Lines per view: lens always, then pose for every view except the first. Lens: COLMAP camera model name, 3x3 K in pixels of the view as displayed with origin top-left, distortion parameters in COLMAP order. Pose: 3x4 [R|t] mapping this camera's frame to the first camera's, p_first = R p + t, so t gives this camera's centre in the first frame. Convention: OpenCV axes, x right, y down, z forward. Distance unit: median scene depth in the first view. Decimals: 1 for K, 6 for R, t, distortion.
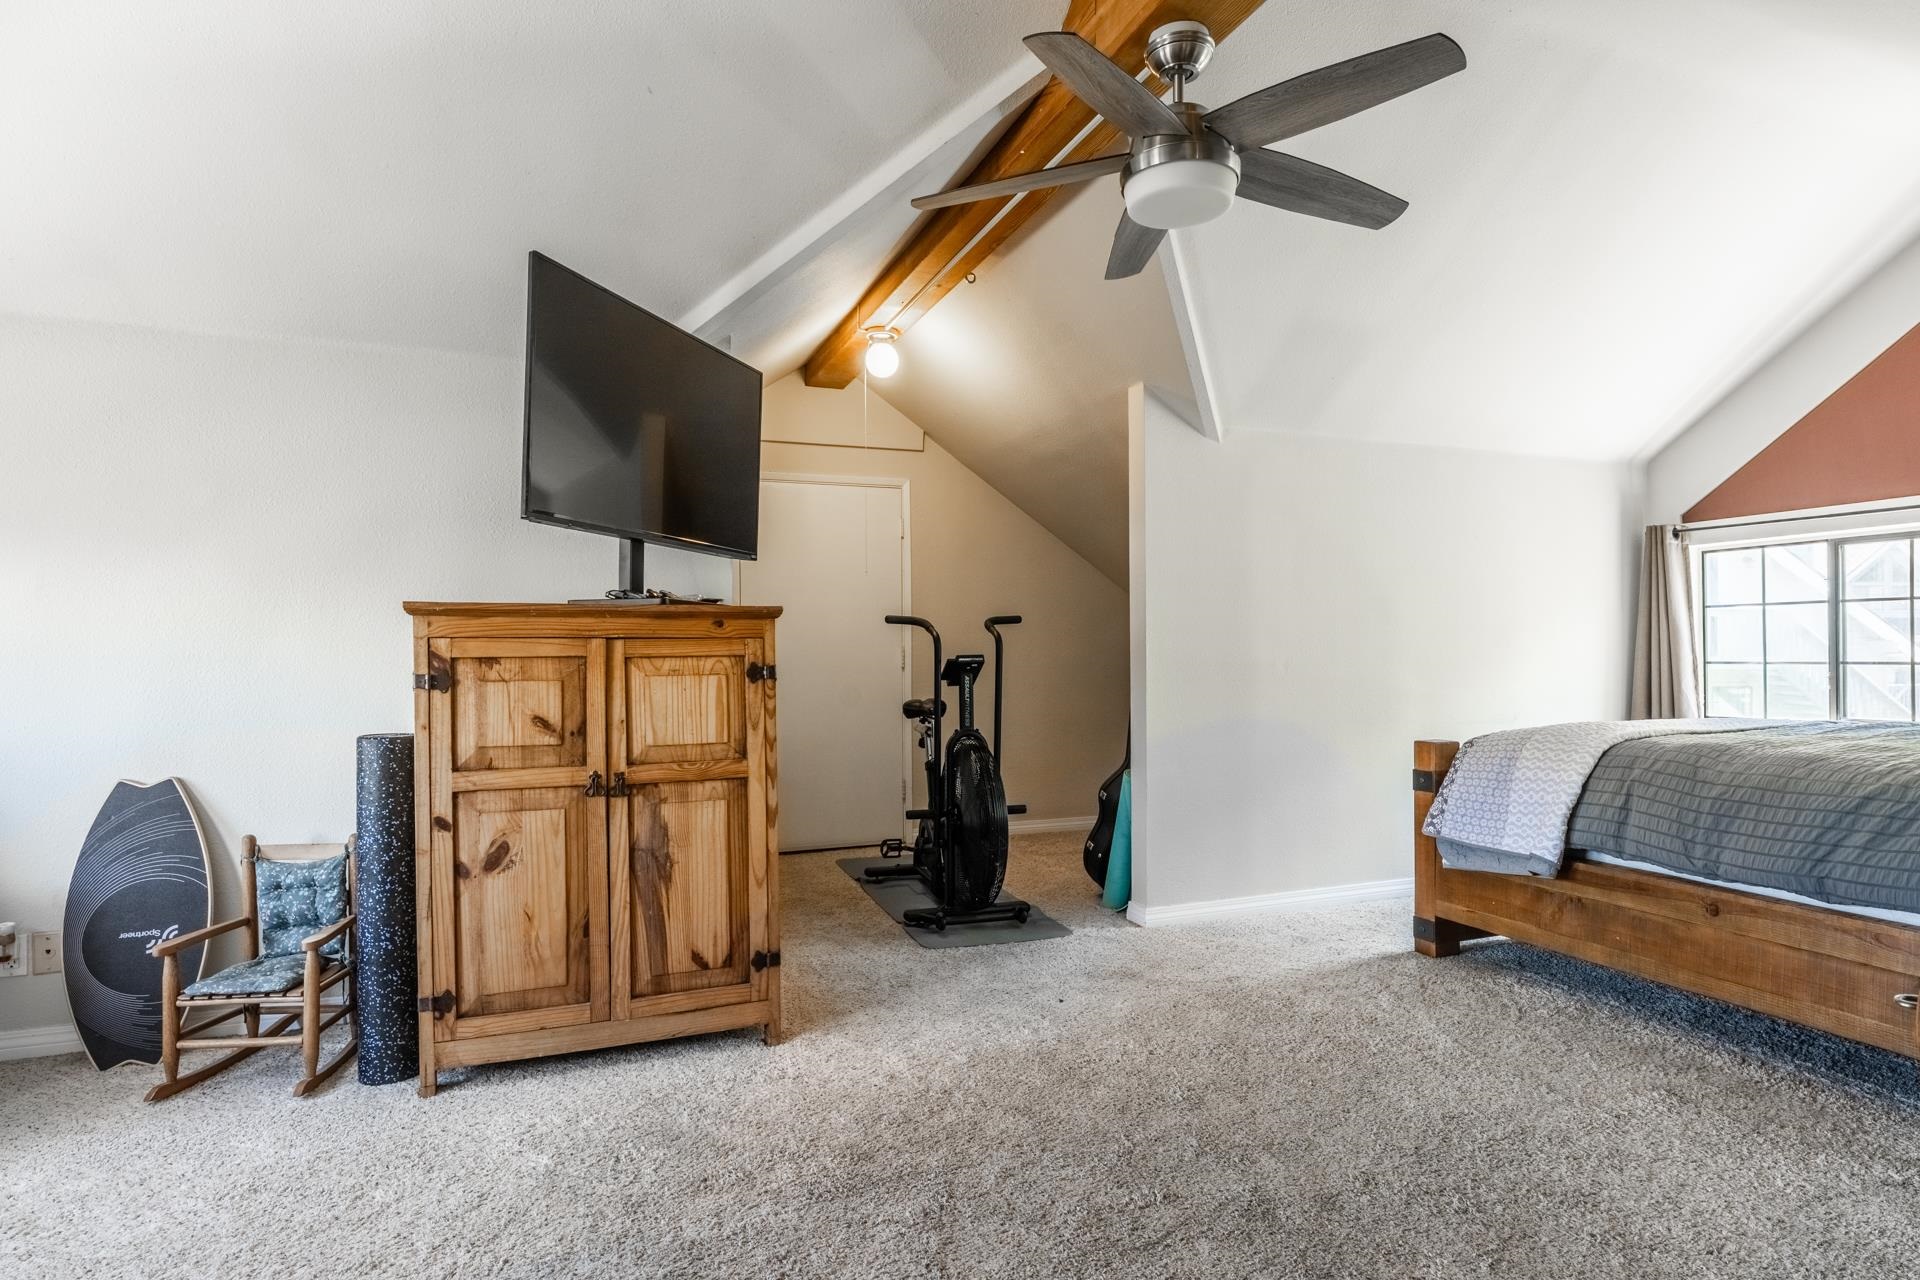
lens RADIAL K [[1022.5, 0, 973.0], [0, 1022.5, 649.6], [0, 0, 1]] dist [-0.002051, -0.000660]
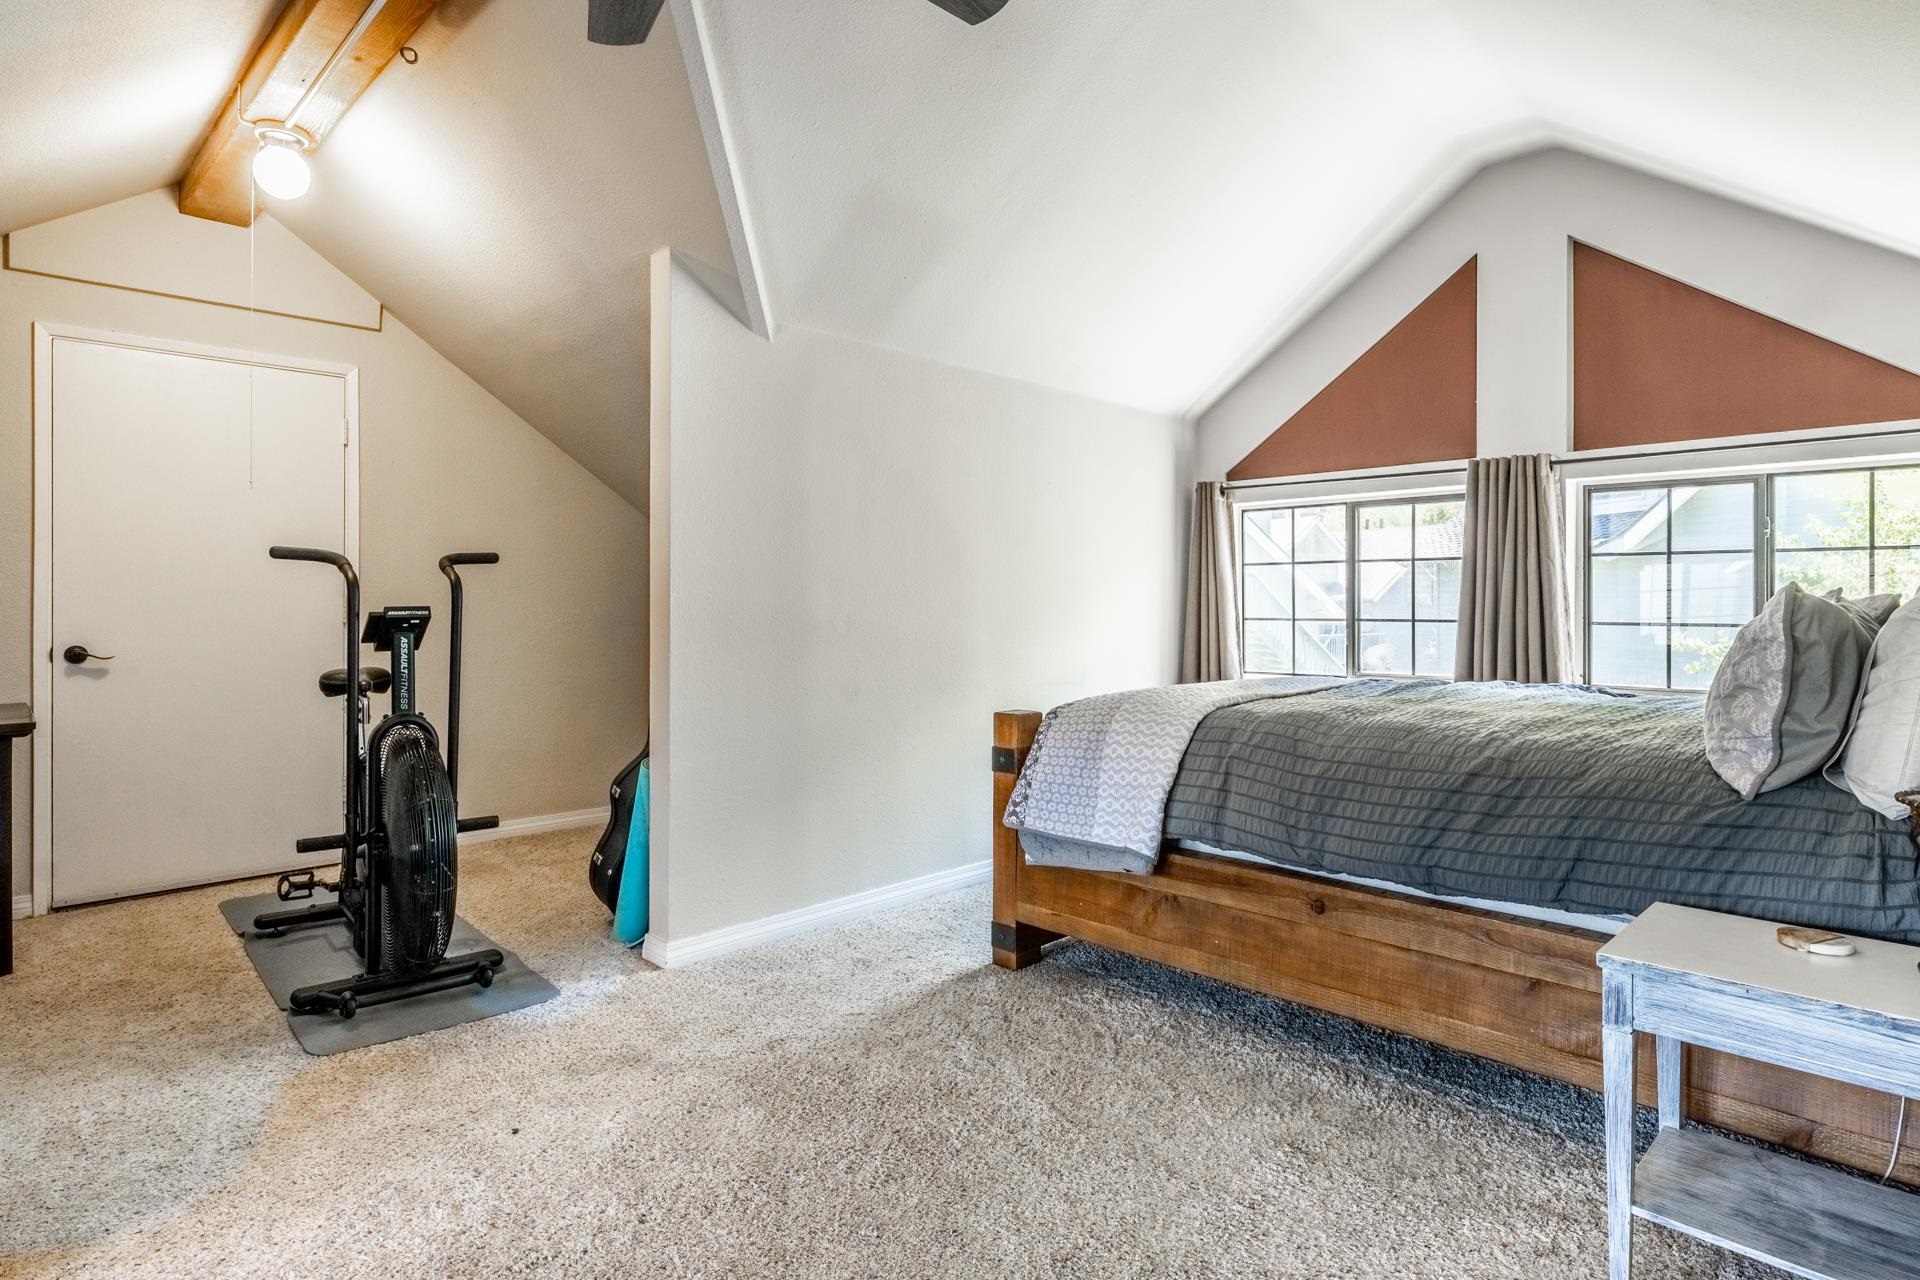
lens RADIAL K [[1022.9, 0, 959.6], [0, 1022.9, 594.9], [0, 0, 1]] dist [-0.001659, -0.000898]
pose [[0.919626, 0.011166, 0.392637, 0.098561], [-0.008441, 0.999927, -0.008667, -0.000032], [-0.392705, 0.004656, 0.919653, 0.314467]]
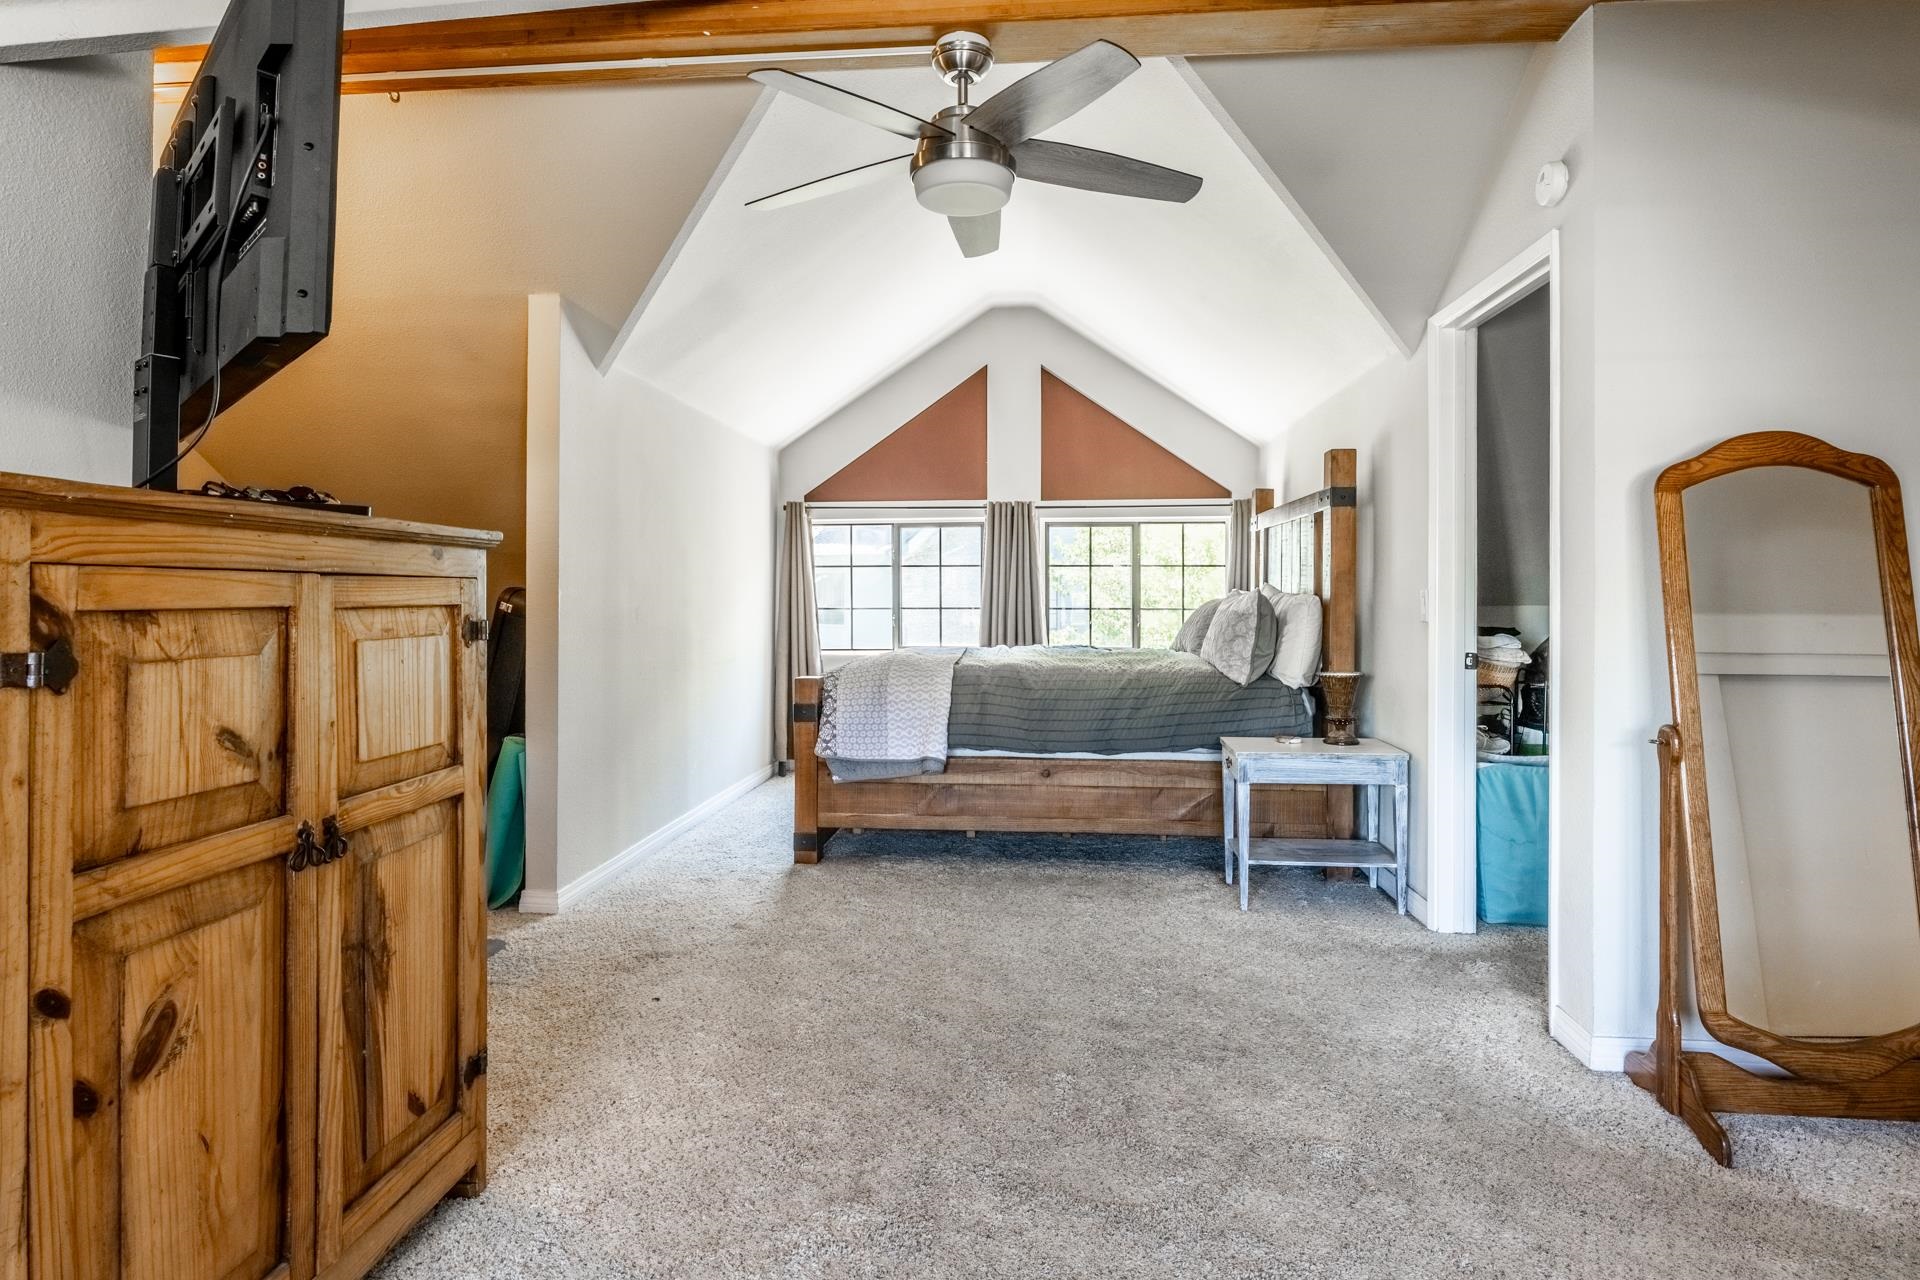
lens RADIAL K [[1005.2, 0, 961.2], [0, 1005.2, 589.2], [0, 0, 1]] dist [-0.002062, -0.000633]
pose [[0.462606, 0.011863, 0.886485, -0.634672], [-0.004617, 0.999929, -0.010972, 0.001298], [-0.886552, 0.000982, 0.462628, 0.421191]]
